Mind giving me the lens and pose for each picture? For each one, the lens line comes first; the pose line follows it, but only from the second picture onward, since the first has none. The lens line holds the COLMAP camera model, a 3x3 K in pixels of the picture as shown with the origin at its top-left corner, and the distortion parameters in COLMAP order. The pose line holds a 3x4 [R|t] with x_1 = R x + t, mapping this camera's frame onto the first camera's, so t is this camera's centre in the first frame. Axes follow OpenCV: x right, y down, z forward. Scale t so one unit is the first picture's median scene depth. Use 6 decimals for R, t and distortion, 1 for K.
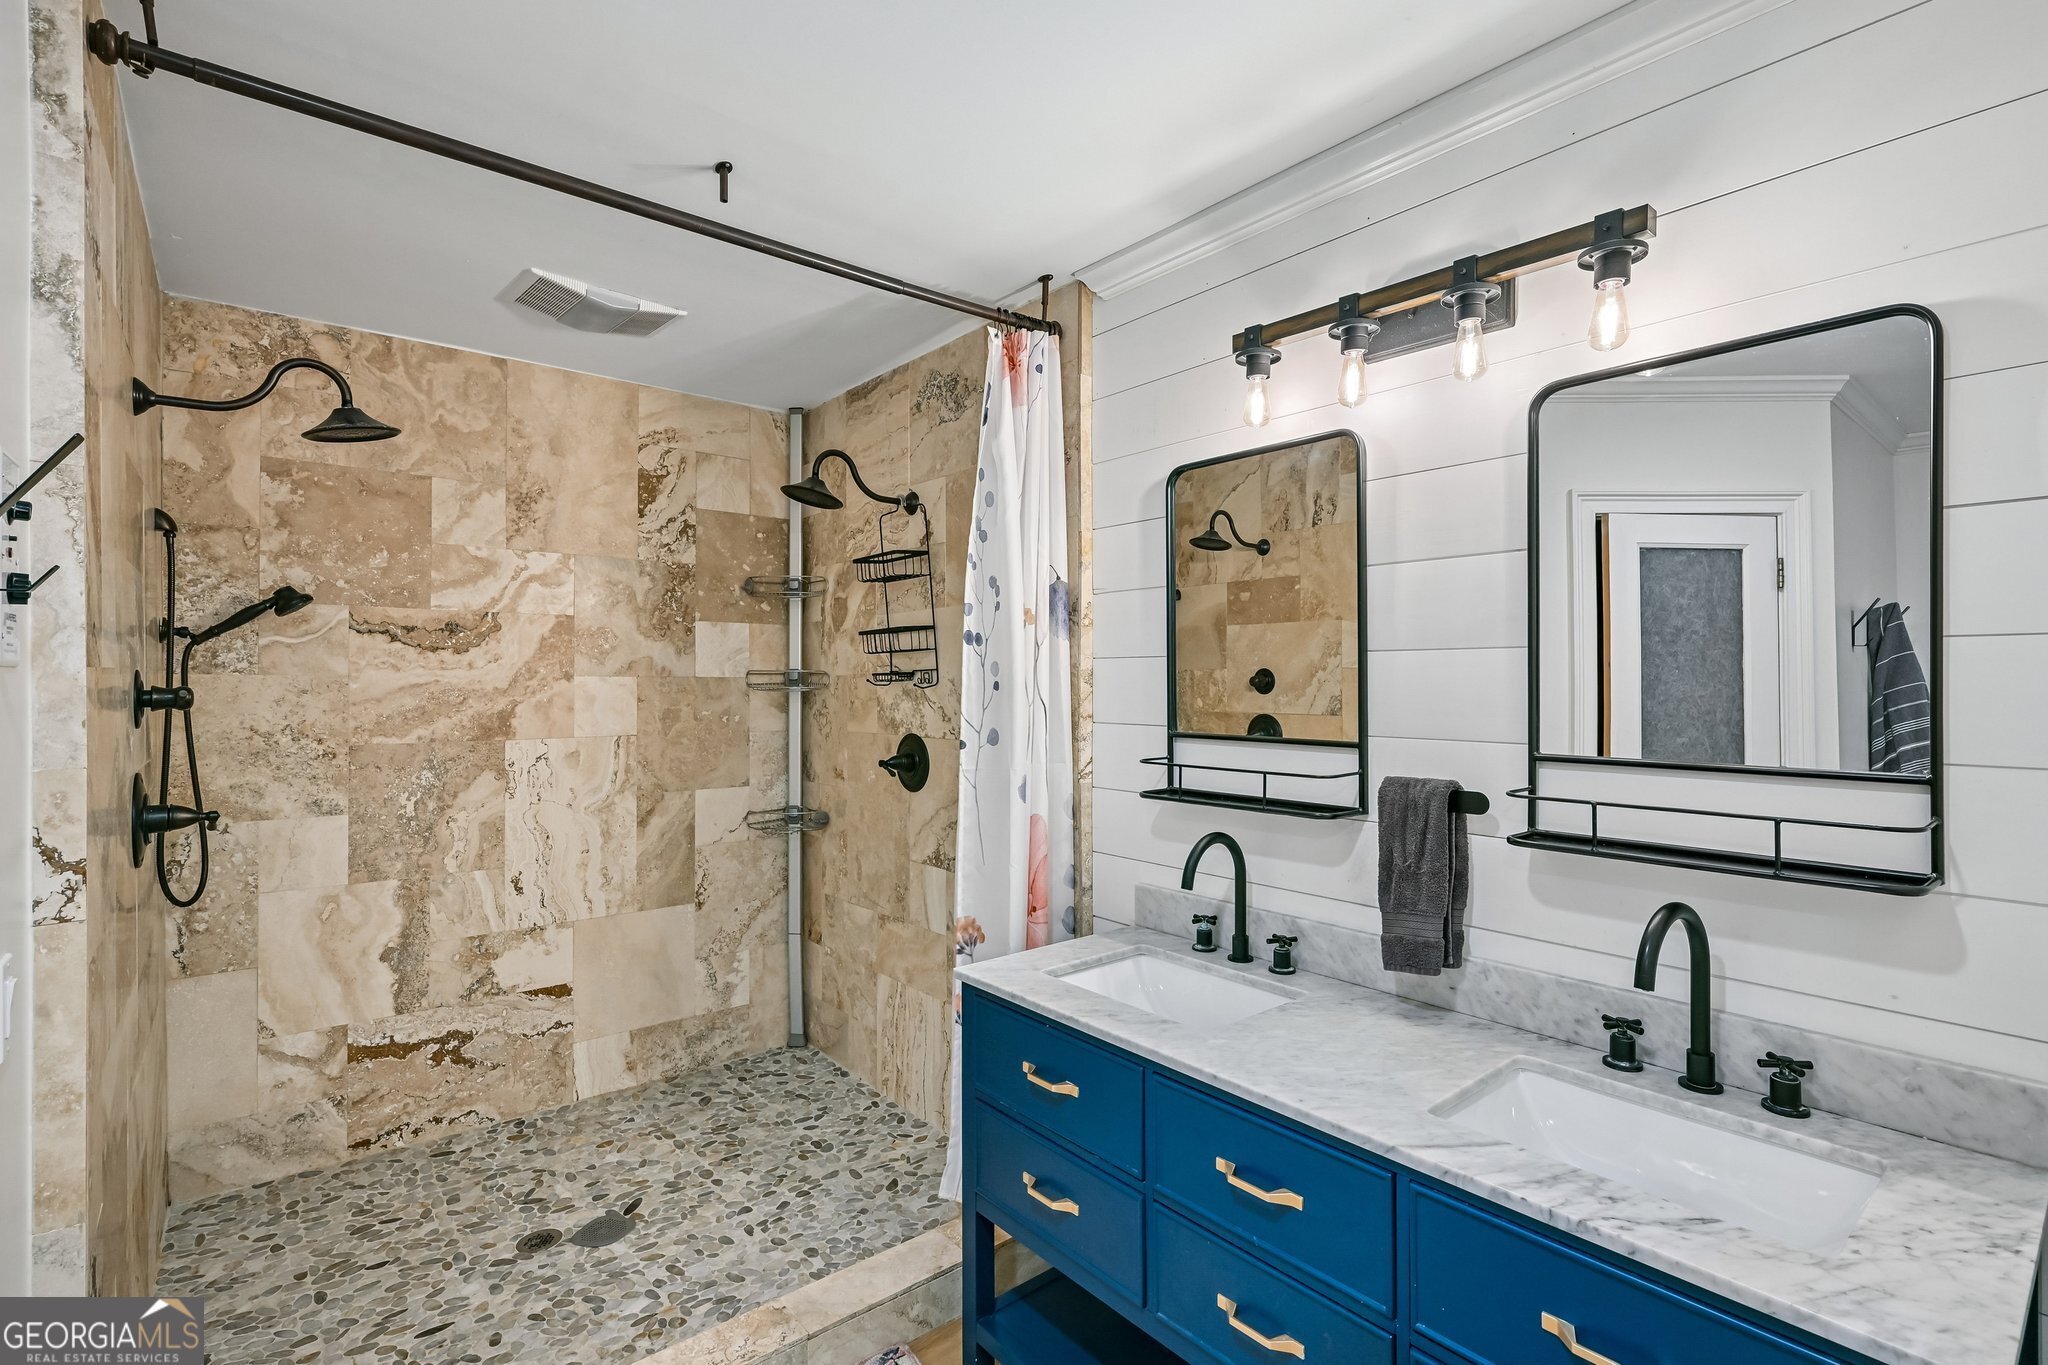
lens RADIAL K [[948.6, 0, 1024.0], [0, 948.6, 682.5], [0, 0, 1]] dist [-0.001190, 0.000277]
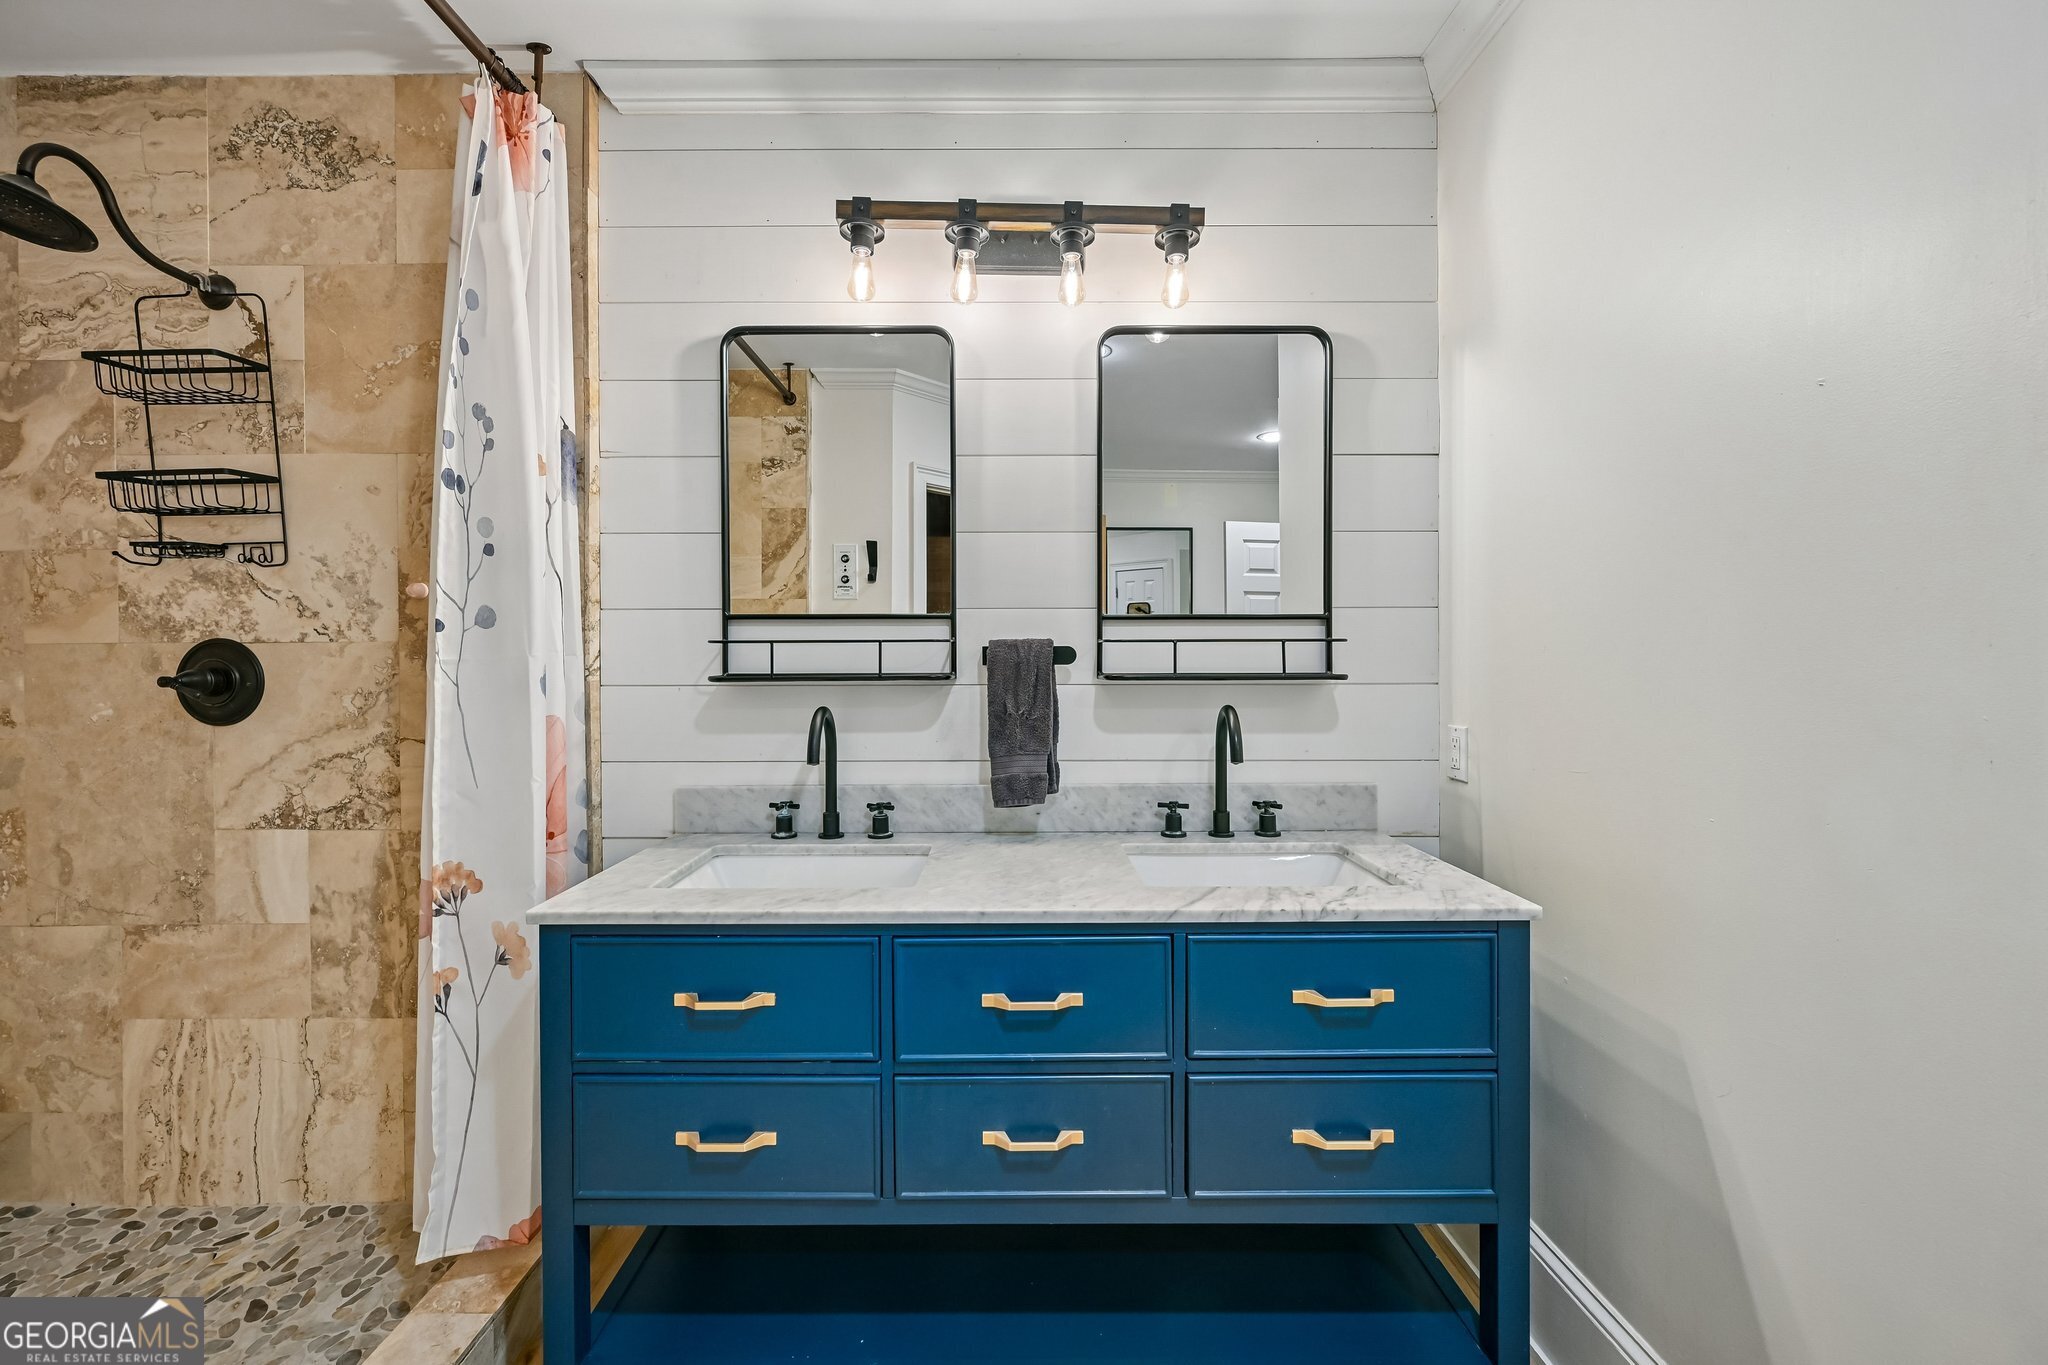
lens RADIAL K [[812.0, 0, 1014.2], [0, 812.0, 666.0], [0, 0, 1]] dist [-0.000030, 0.000064]
pose [[0.638770, -0.007083, 0.769365, -0.259153], [0.005000, 0.999975, 0.005055, 0.094604], [-0.769381, 0.000618, 0.638789, 0.265925]]
